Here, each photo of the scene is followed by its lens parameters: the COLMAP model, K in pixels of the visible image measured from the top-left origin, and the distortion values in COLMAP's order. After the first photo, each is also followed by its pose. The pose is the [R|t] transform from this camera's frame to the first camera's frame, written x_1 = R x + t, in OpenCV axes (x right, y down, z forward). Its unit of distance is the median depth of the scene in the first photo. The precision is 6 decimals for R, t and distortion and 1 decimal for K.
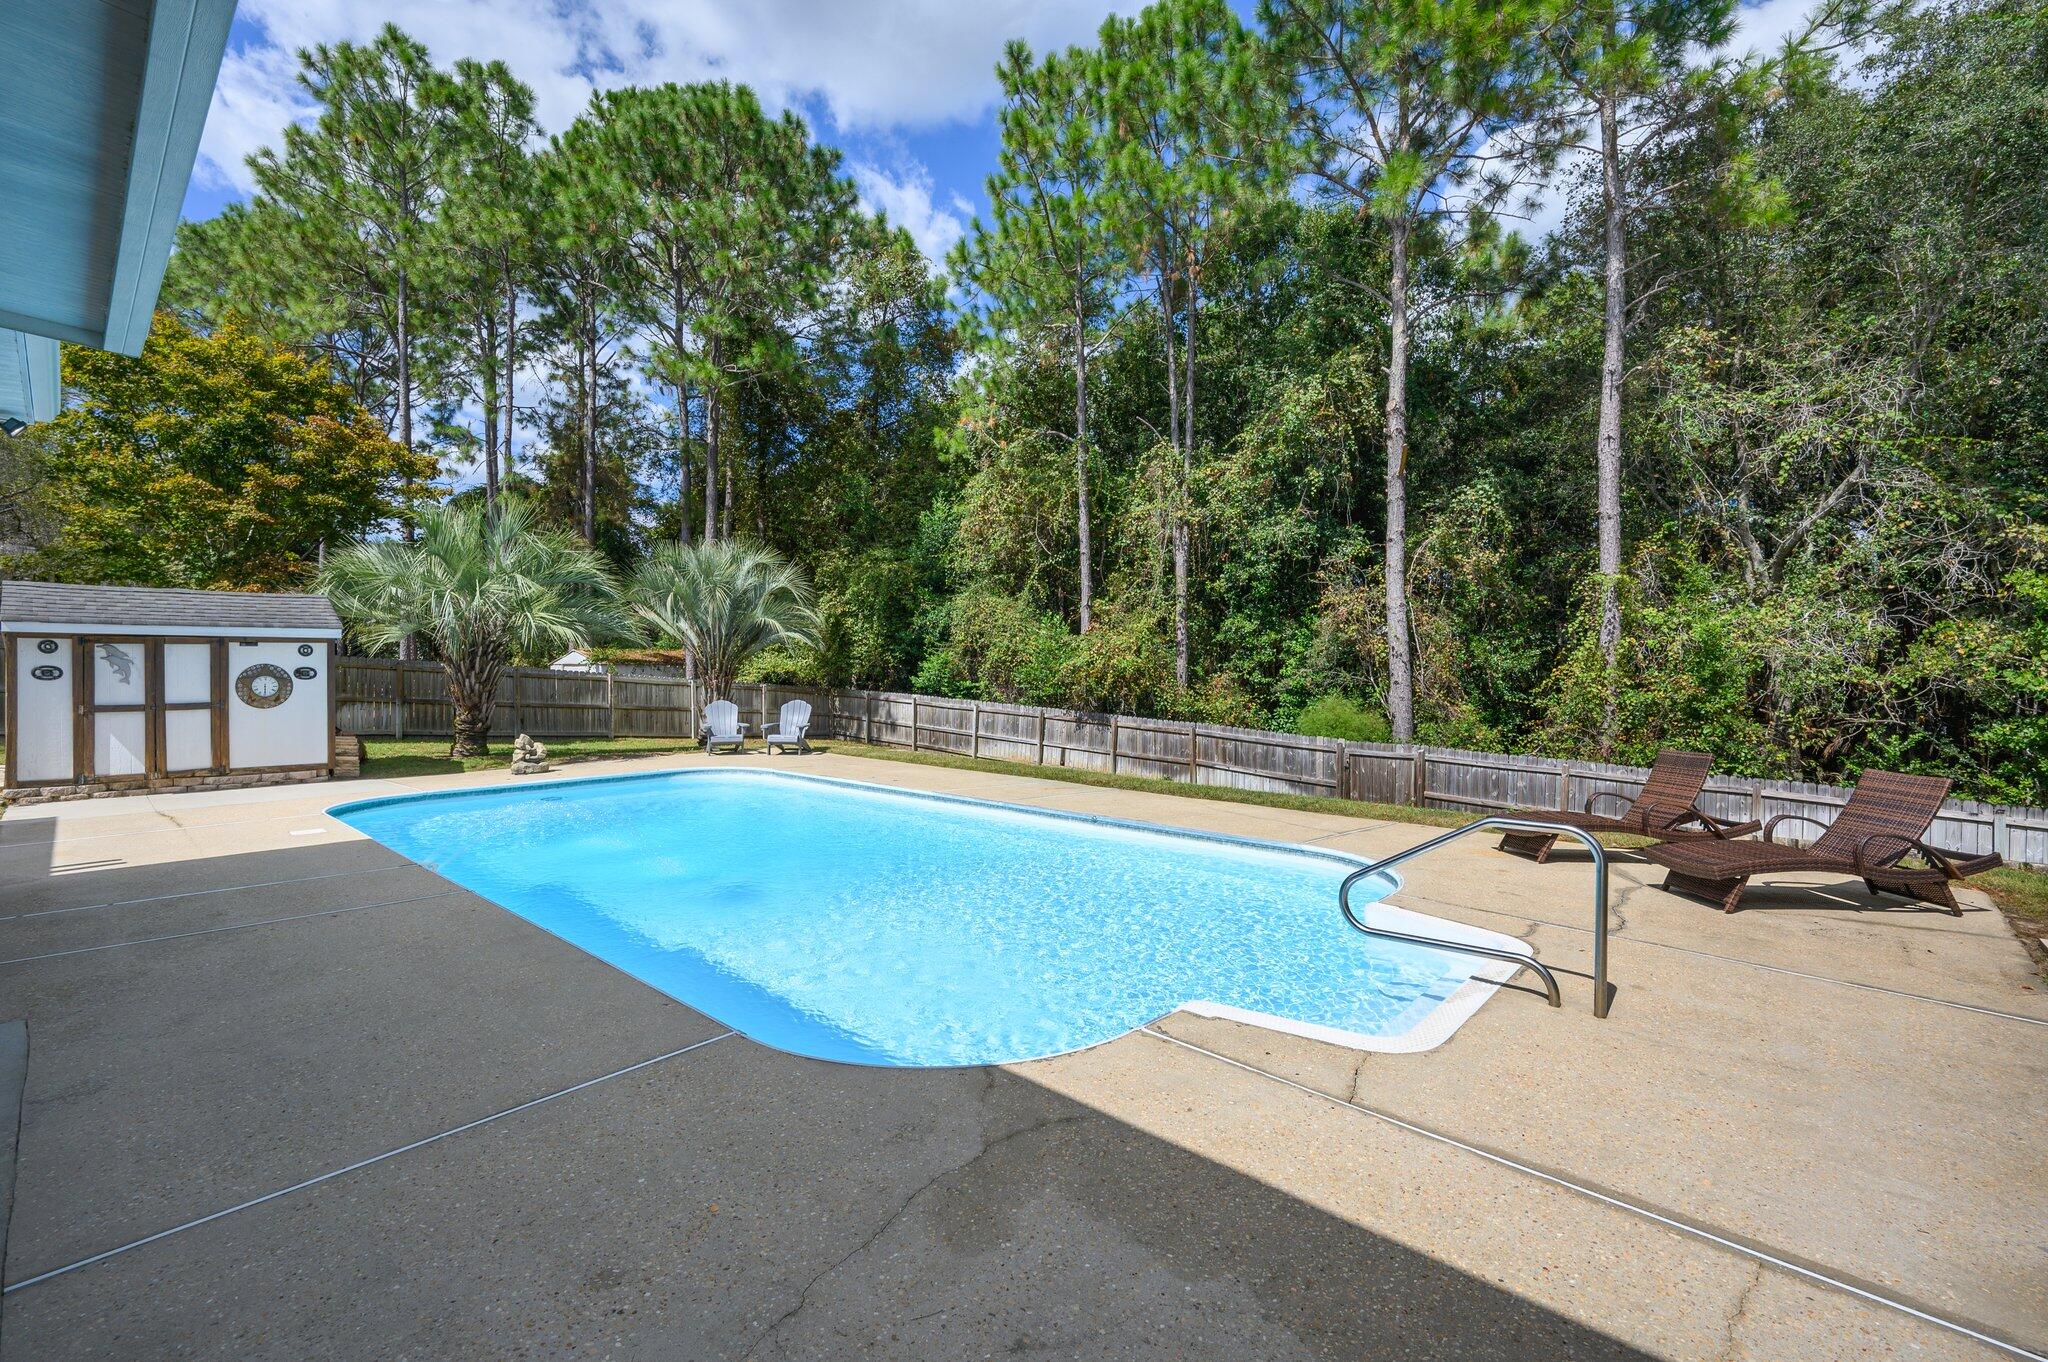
lens RADIAL K [[935.7, 0, 1028.5], [0, 935.7, 666.0], [0, 0, 1]] dist [-0.002016, 0.000469]
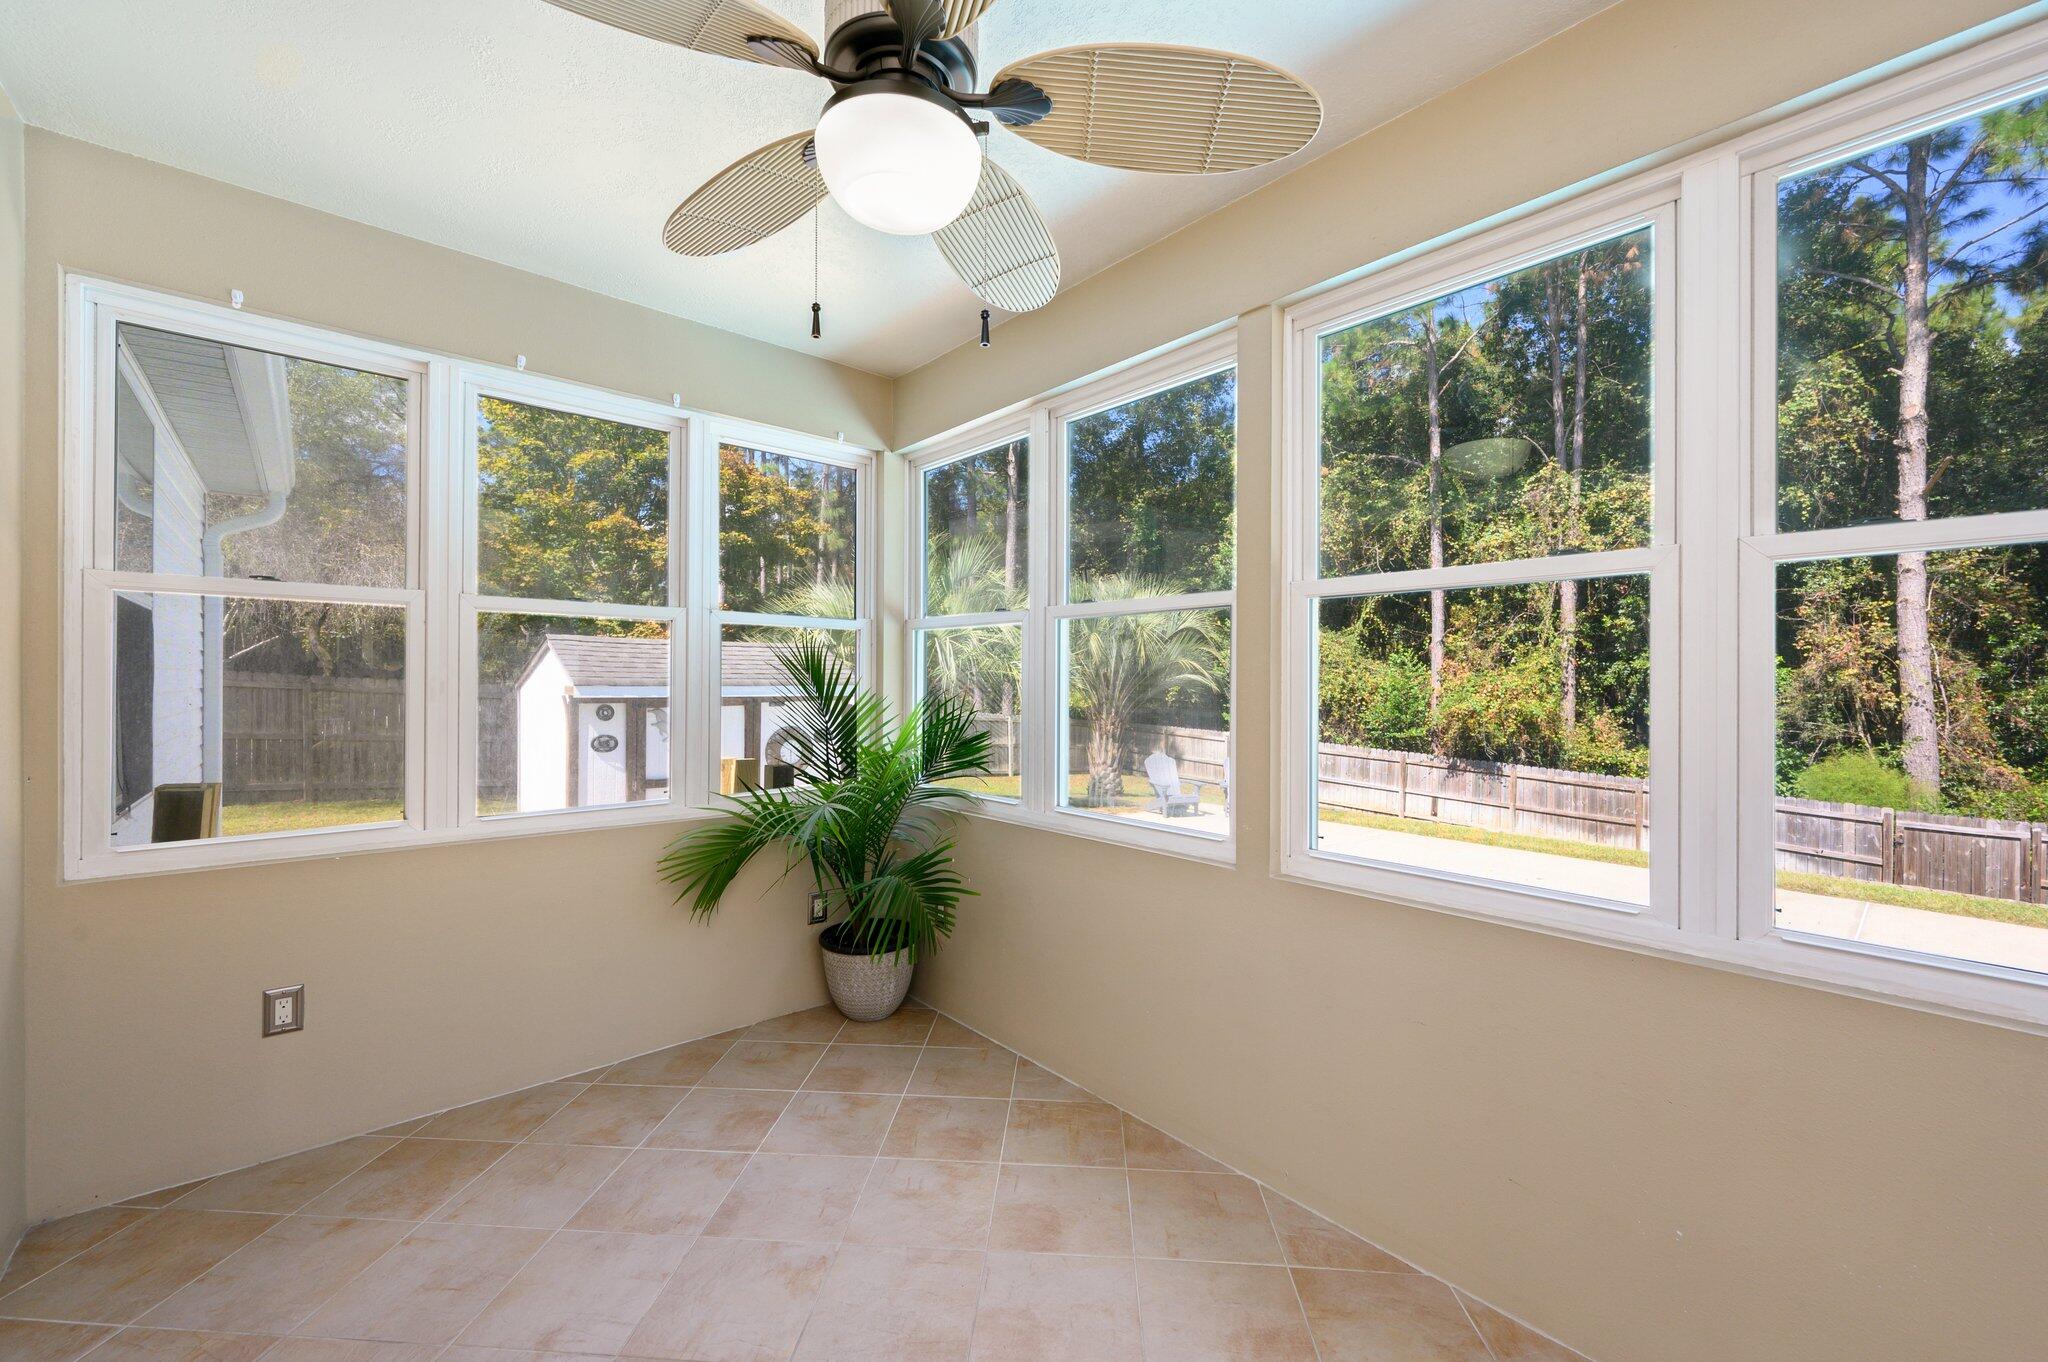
lens RADIAL K [[837.1, 0, 1019.7], [0, 837.1, 663.8], [0, 0, 1]] dist [0.001053, -0.000360]
pose [[0.994429, 0.005143, -0.105279, -0.302105], [-0.007160, 0.999798, -0.018795, -0.026961], [0.105161, 0.019444, 0.994265, 0.144616]]
